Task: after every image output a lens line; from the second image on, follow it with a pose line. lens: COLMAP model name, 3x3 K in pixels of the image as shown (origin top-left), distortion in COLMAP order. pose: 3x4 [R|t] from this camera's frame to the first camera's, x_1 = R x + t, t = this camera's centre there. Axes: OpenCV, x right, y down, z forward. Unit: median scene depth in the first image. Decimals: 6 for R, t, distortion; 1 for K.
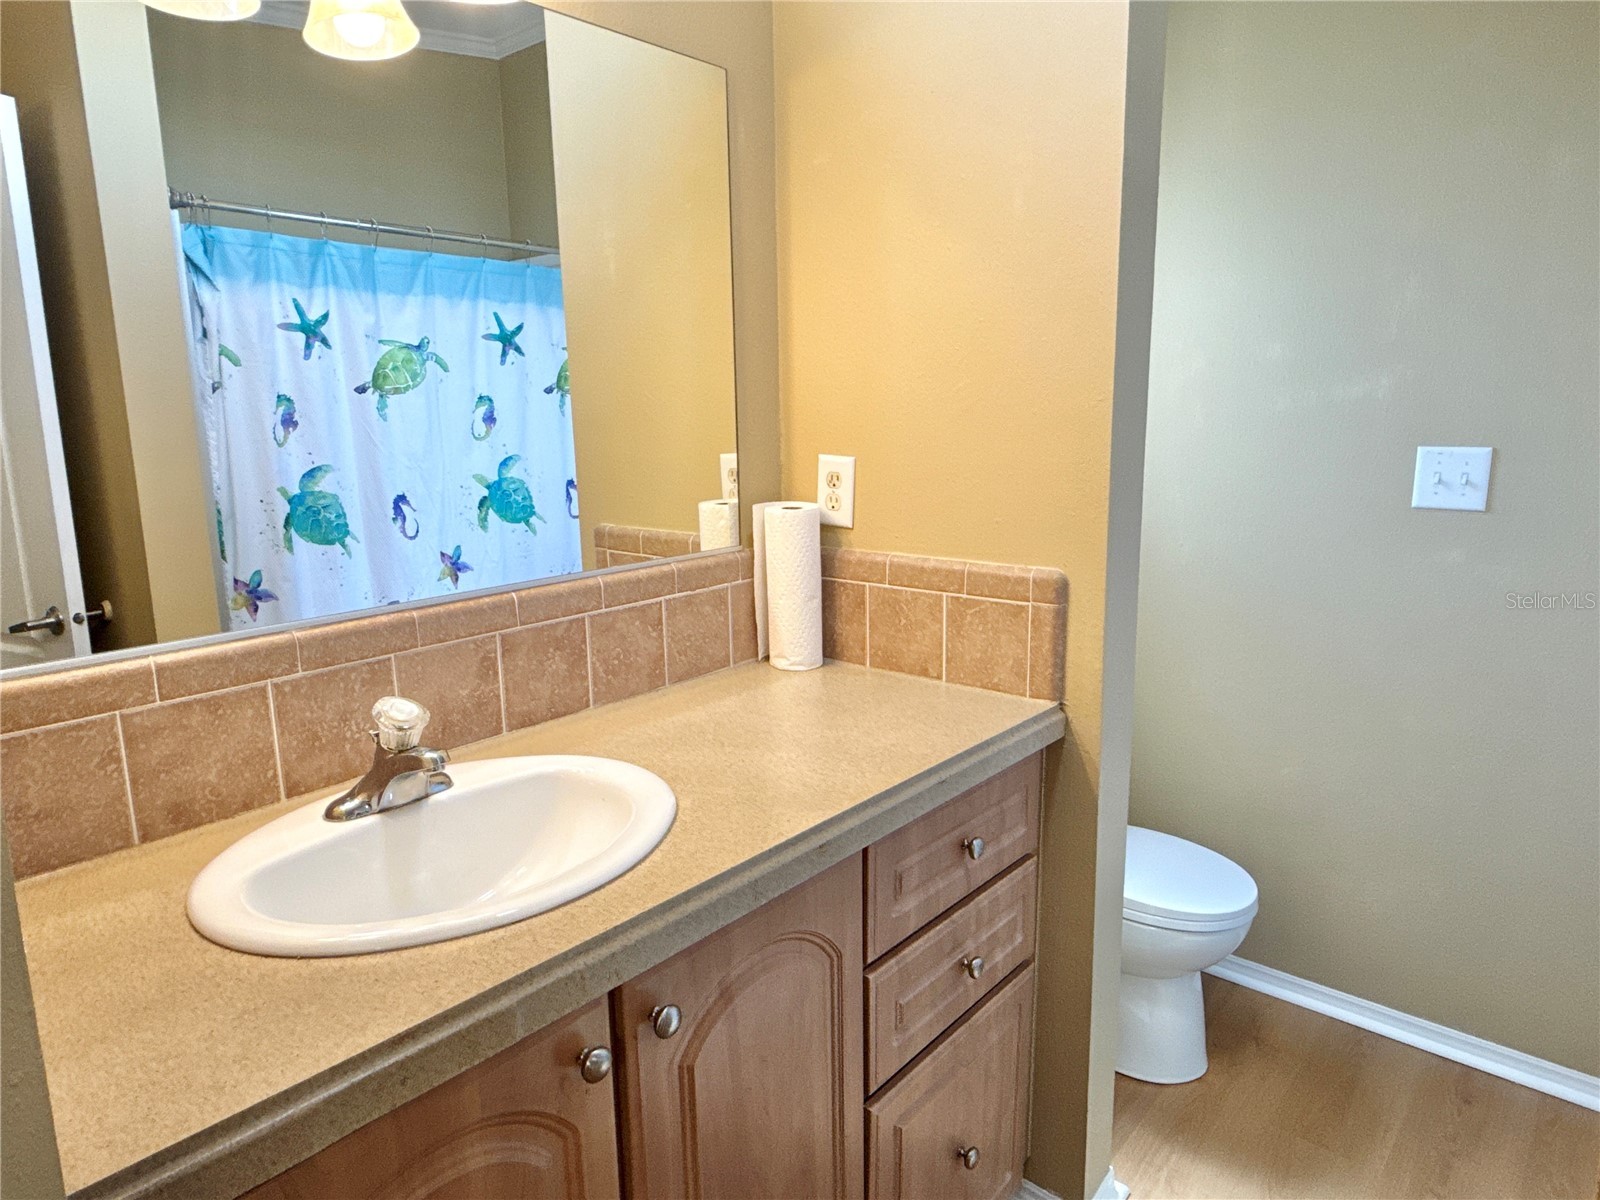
lens RADIAL K [[1015.4, 0, 799.2], [0, 1015.4, 596.7], [0, 0, 1]] dist [0.001328, 0.000404]
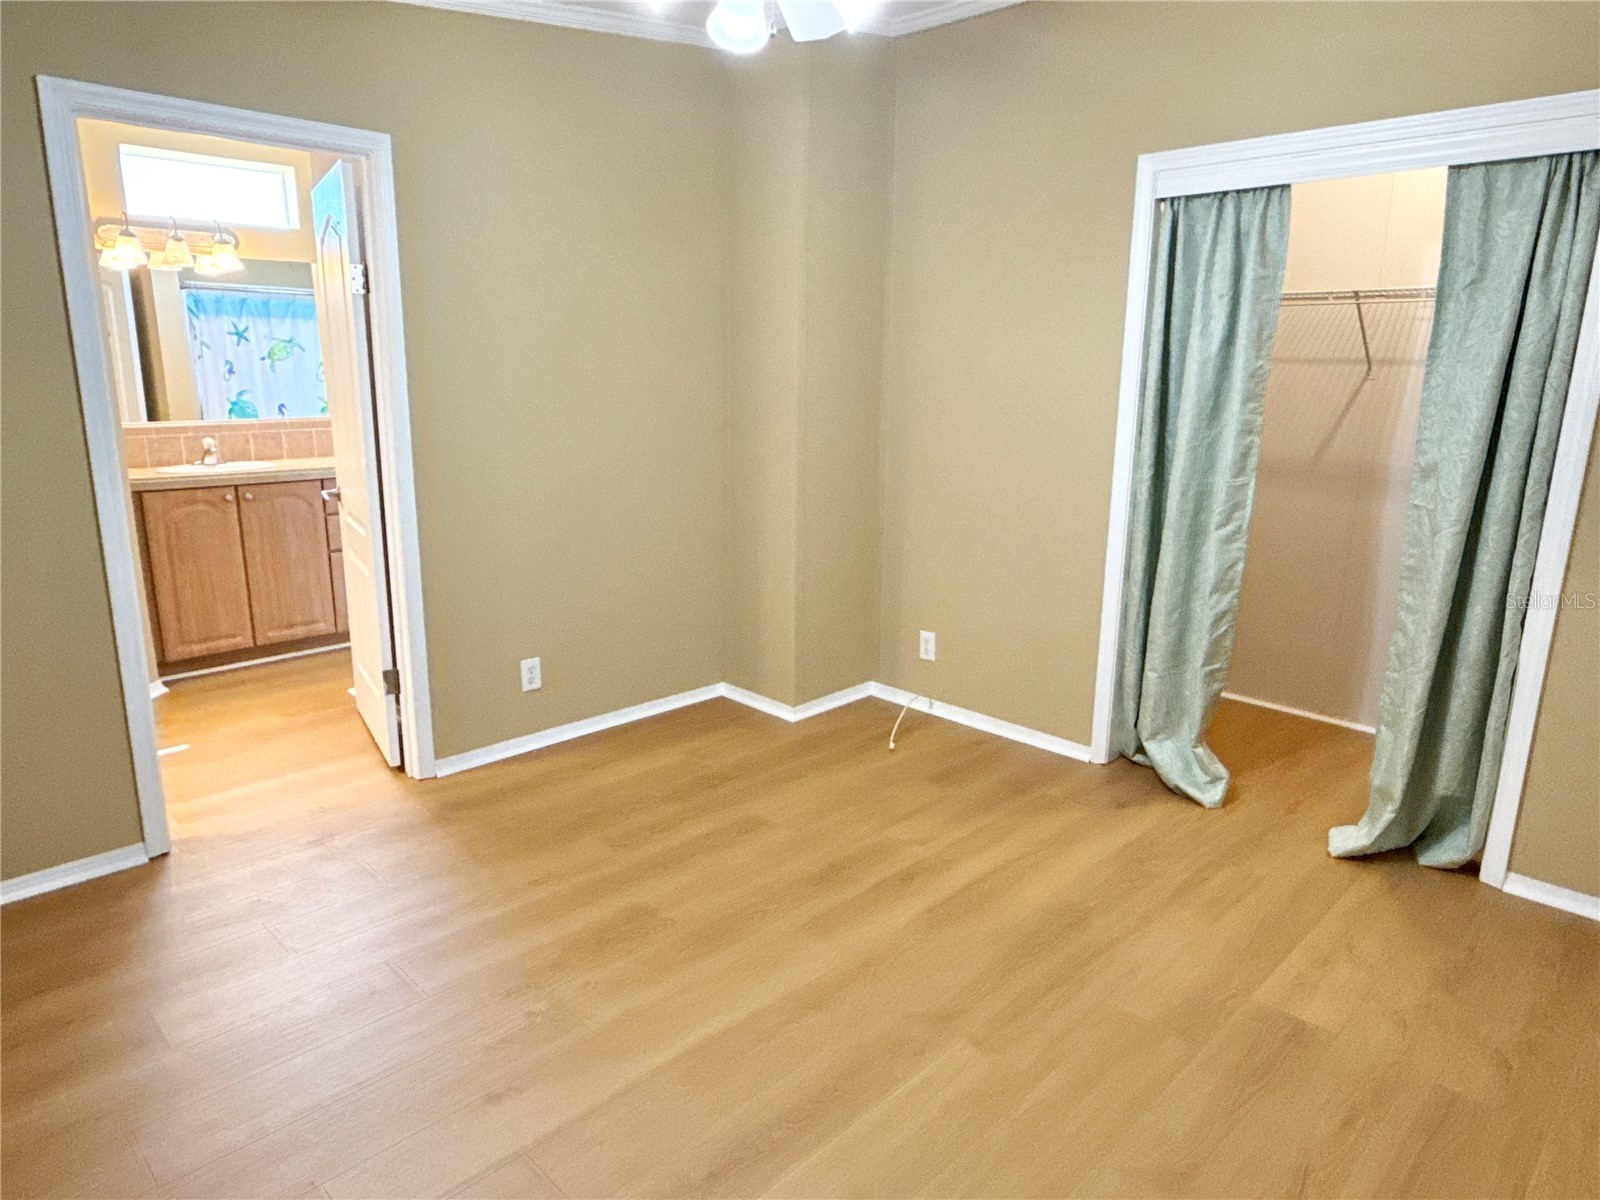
lens RADIAL K [[1015.4, 0, 800.8], [0, 1015.4, 603.3], [0, 0, 1]] dist [0.001328, 0.000404]
pose [[0.995759, 0.044585, -0.080475, 1.115886], [-0.041314, 0.998269, 0.041862, 0.234131], [0.082202, -0.038360, 0.995877, -1.391161]]
